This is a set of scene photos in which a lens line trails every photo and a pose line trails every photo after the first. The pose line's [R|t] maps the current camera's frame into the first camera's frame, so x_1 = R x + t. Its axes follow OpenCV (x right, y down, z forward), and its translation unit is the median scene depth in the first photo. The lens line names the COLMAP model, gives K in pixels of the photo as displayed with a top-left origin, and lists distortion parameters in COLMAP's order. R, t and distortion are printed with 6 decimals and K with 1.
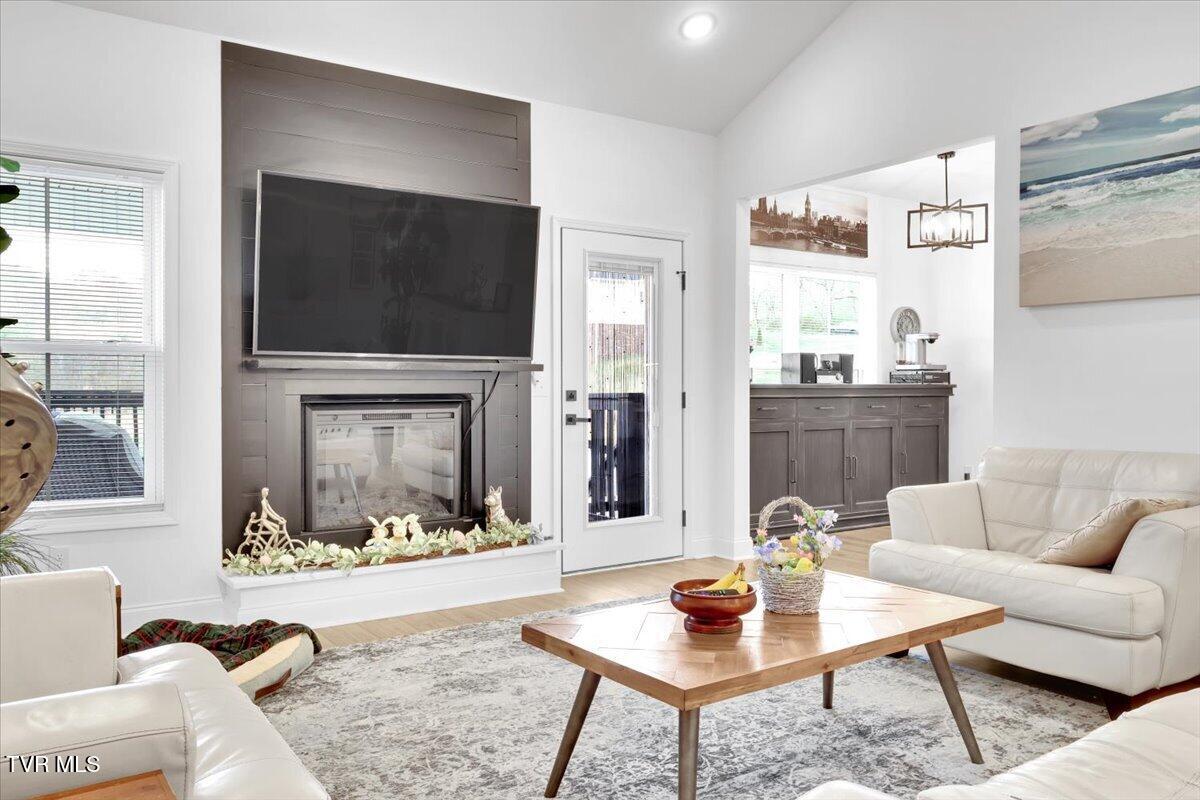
lens RADIAL K [[909.3, 0, 599.3], [0, 909.3, 386.3], [0, 0, 1]] dist [-0.000418, -0.000918]
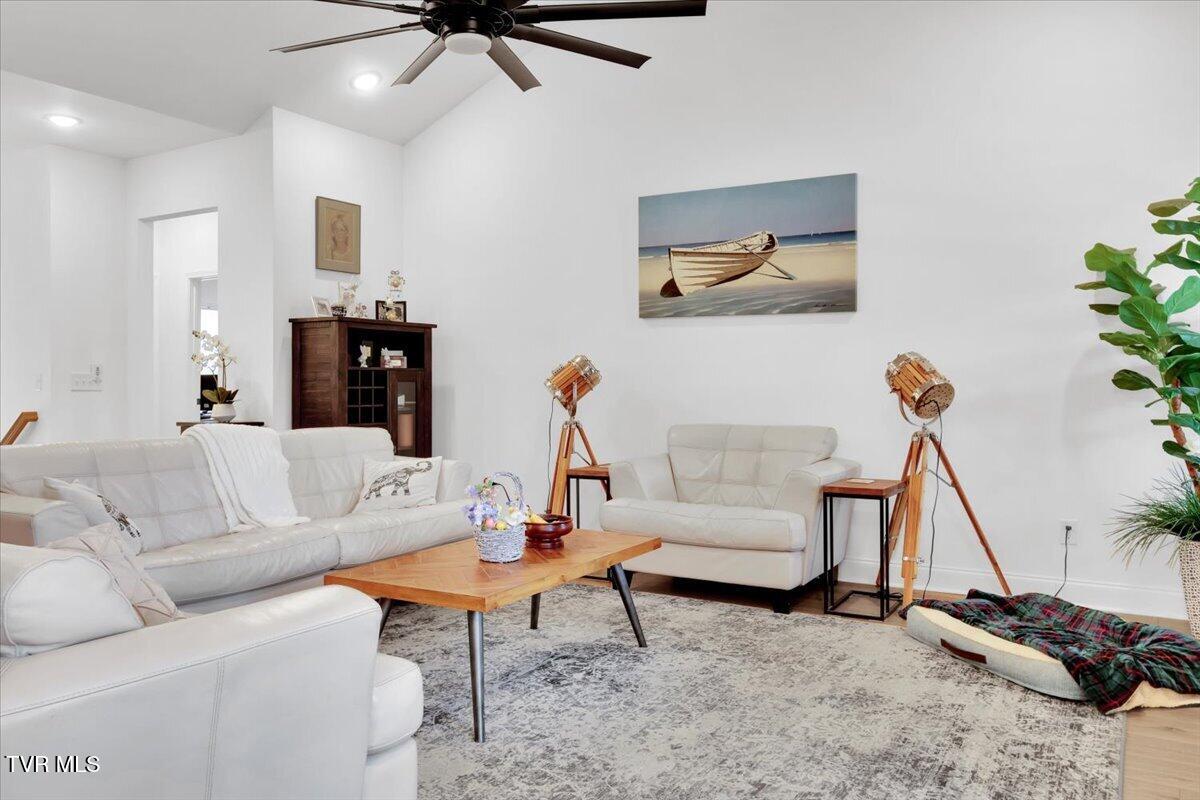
lens RADIAL K [[909.3, 0, 599.3], [0, 909.3, 386.3], [0, 0, 1]] dist [-0.000418, -0.000918]
pose [[-0.908617, 0.000682, -0.417631, 0.553680], [-0.000370, 0.999997, 0.002439, 0.002280], [0.417631, 0.002370, -0.908614, 1.990847]]
